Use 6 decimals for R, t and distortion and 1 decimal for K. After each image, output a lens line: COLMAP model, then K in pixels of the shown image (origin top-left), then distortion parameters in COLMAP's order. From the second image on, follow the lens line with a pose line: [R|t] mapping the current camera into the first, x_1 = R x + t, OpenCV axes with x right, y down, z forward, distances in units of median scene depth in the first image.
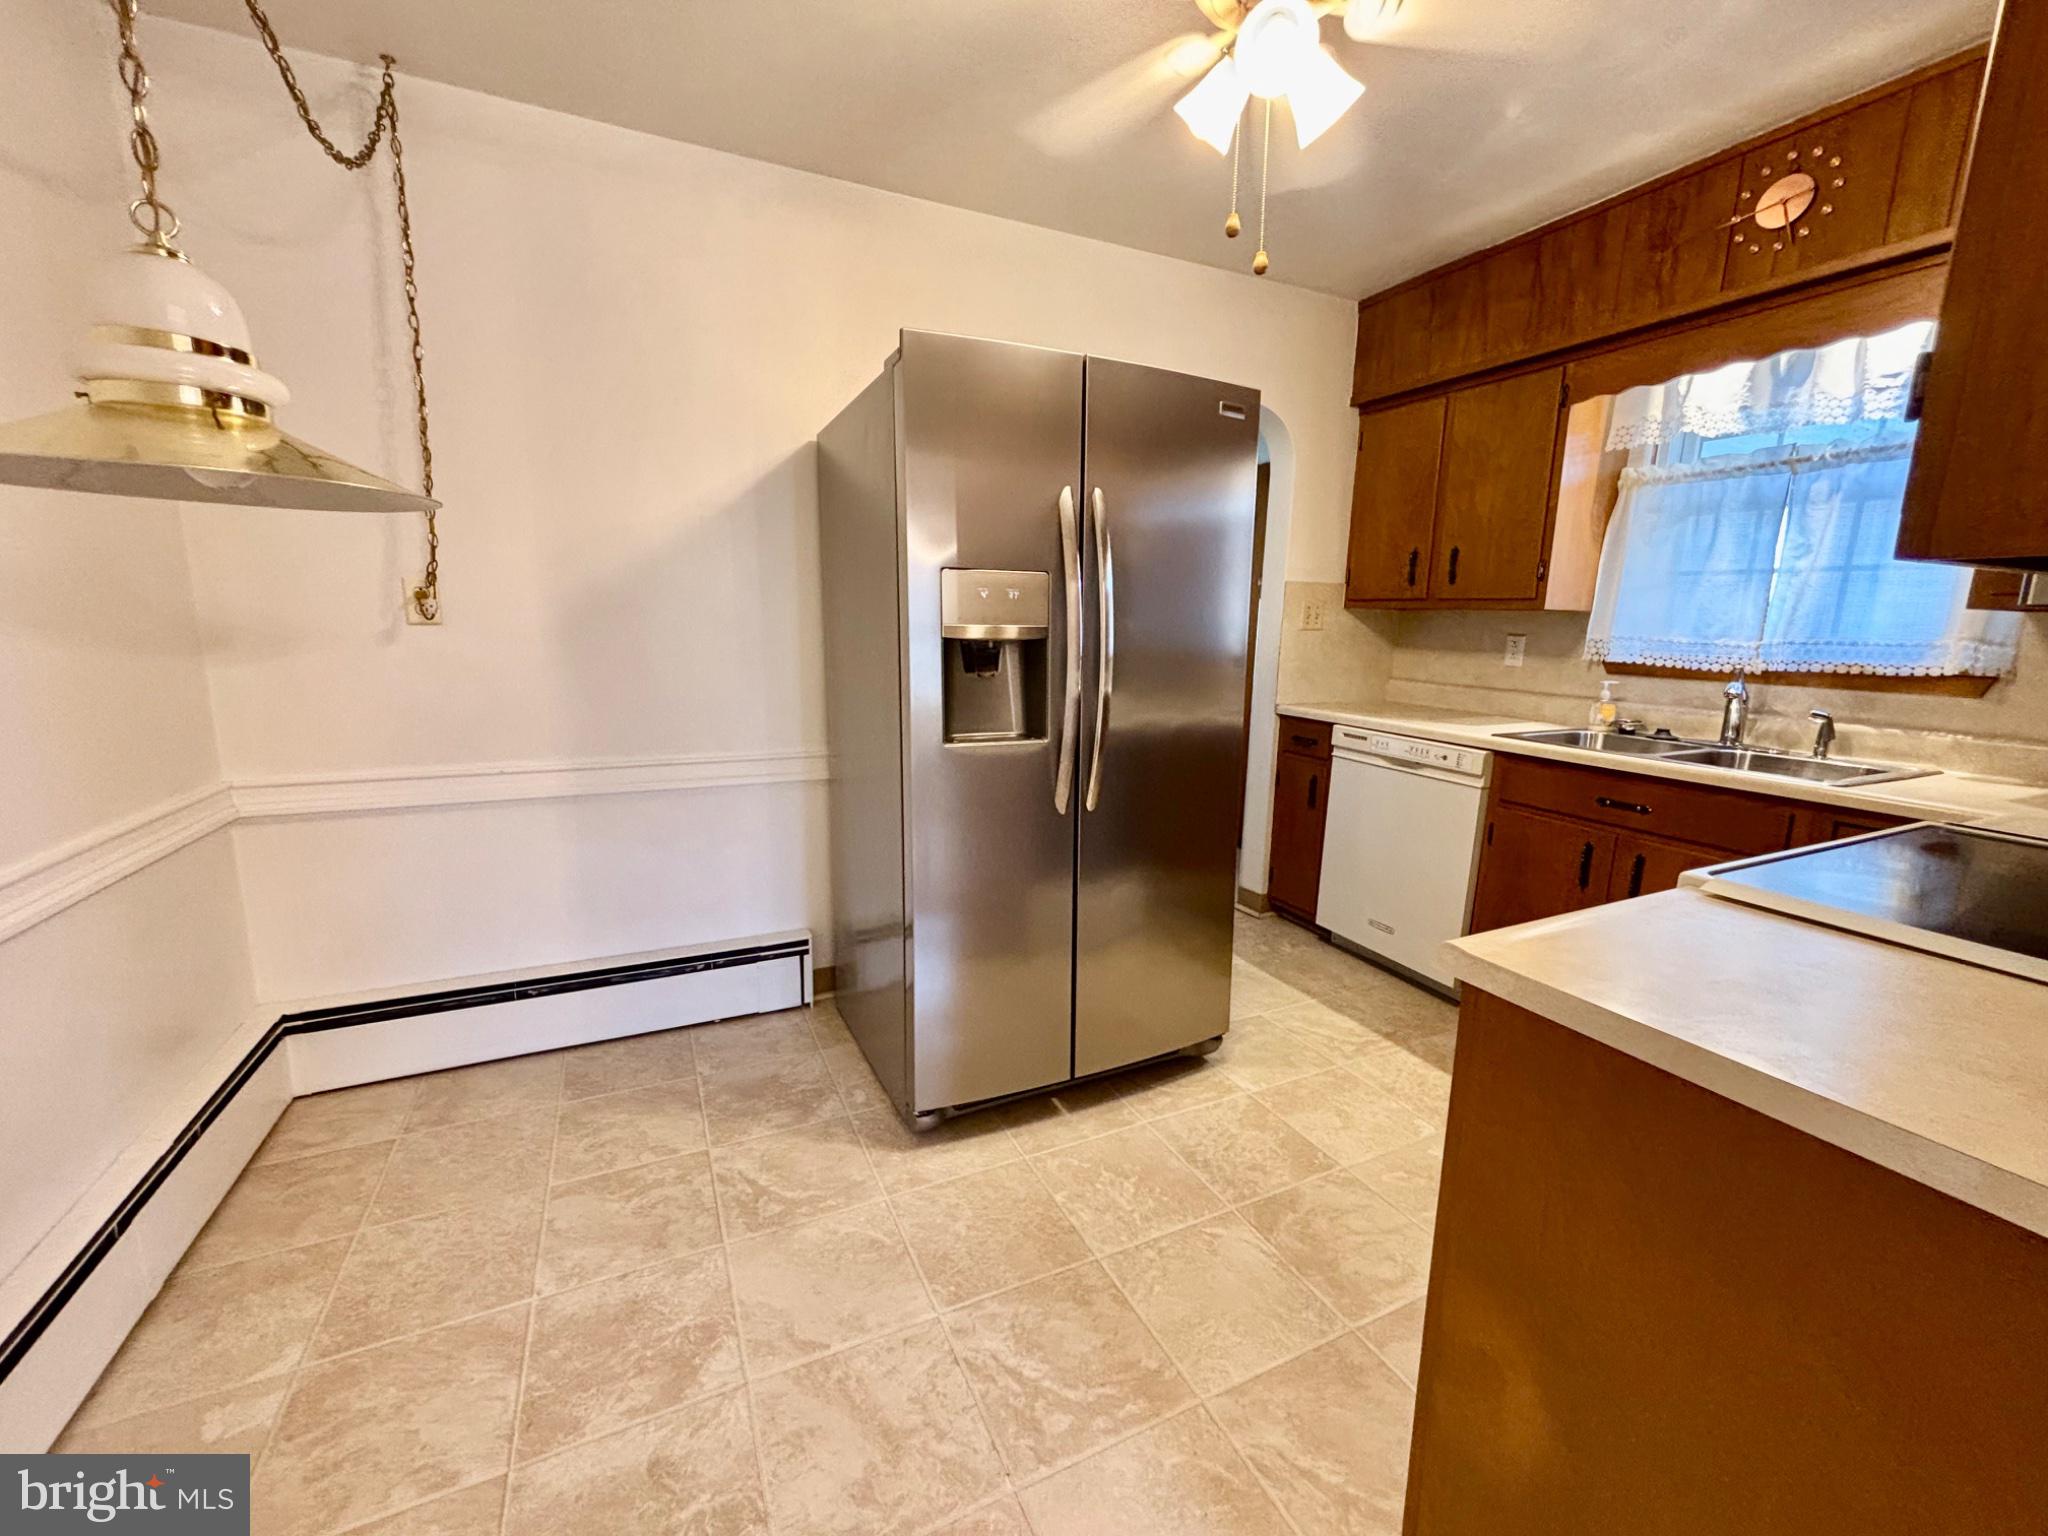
lens RADIAL K [[824.4, 0, 1021.1], [0, 824.4, 772.9], [0, 0, 1]] dist [-0.000205, 0.000735]
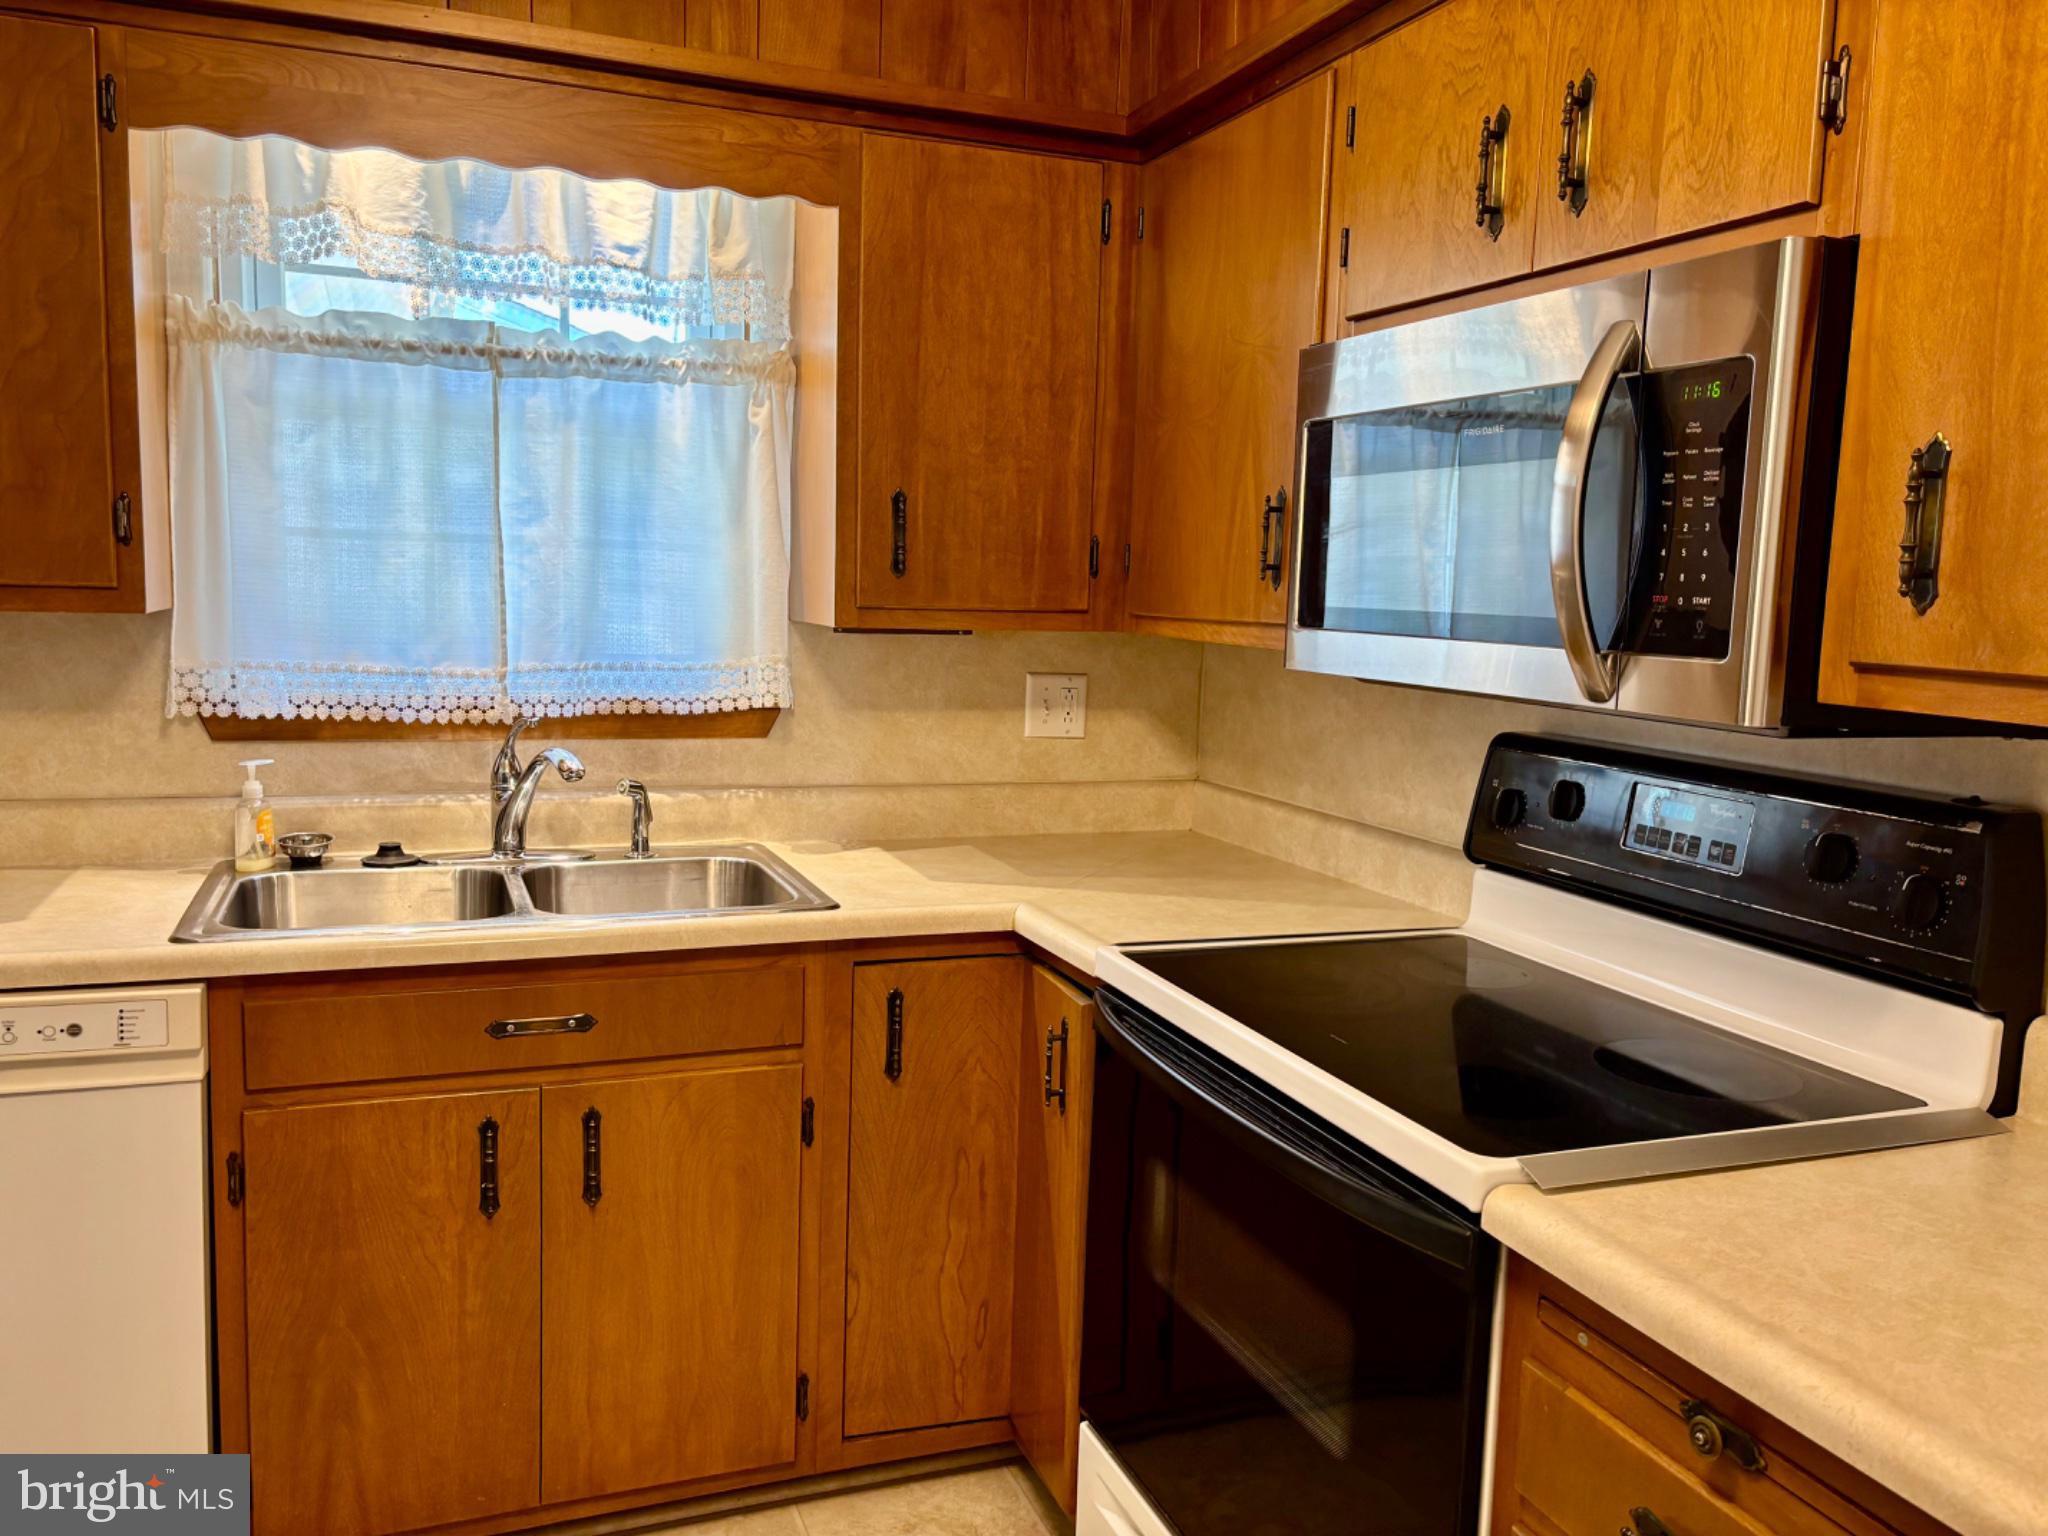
lens RADIAL K [[1550.7, 0, 1022.0], [0, 1550.7, 766.4], [0, 0, 1]] dist [0.040188, -0.043949]
pose [[0.066191, -0.137168, 0.988334, -0.140428], [0.155054, 0.979888, 0.125611, -0.175924], [-0.985686, 0.144930, 0.086128, 0.586346]]
